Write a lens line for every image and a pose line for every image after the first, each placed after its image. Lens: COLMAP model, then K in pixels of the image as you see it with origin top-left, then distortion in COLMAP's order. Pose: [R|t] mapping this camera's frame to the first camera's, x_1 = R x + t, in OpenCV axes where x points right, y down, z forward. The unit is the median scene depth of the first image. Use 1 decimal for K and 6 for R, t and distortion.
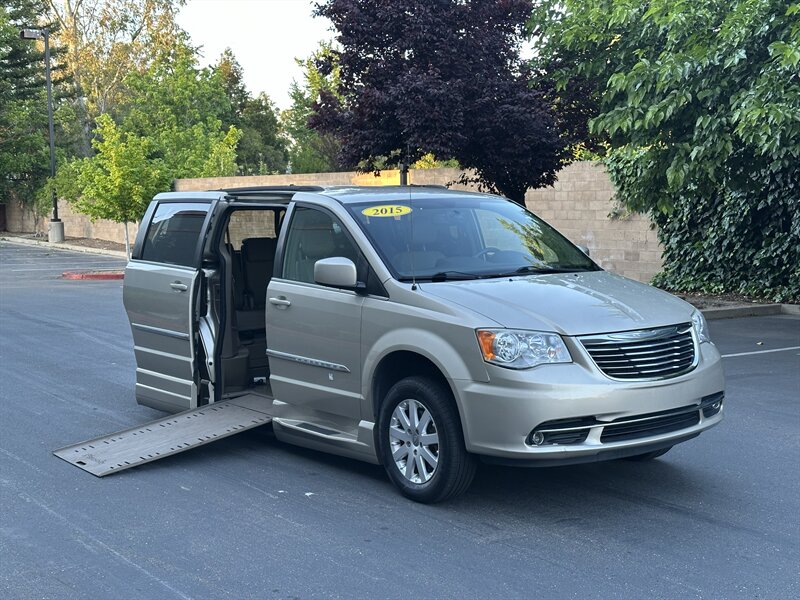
lens RADIAL K [[1132.1, 0, 400.1], [0, 1132.1, 297.8], [0, 0, 1]] dist [0.074796, 0.000000]
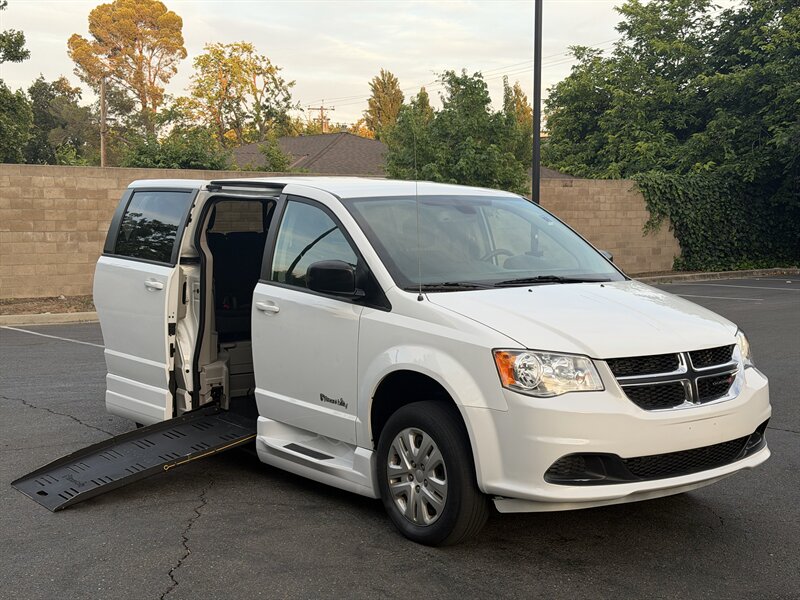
lens RADIAL K [[1132.1, 0, 417.7], [0, 1132.1, 272.2], [0, 0, 1]] dist [0.074796, 0.000000]
pose [[0.999483, 0.018744, 0.026105, -0.012748], [-0.018488, 0.999779, -0.009999, -0.019518], [-0.026287, 0.009511, 0.999609, 0.123227]]
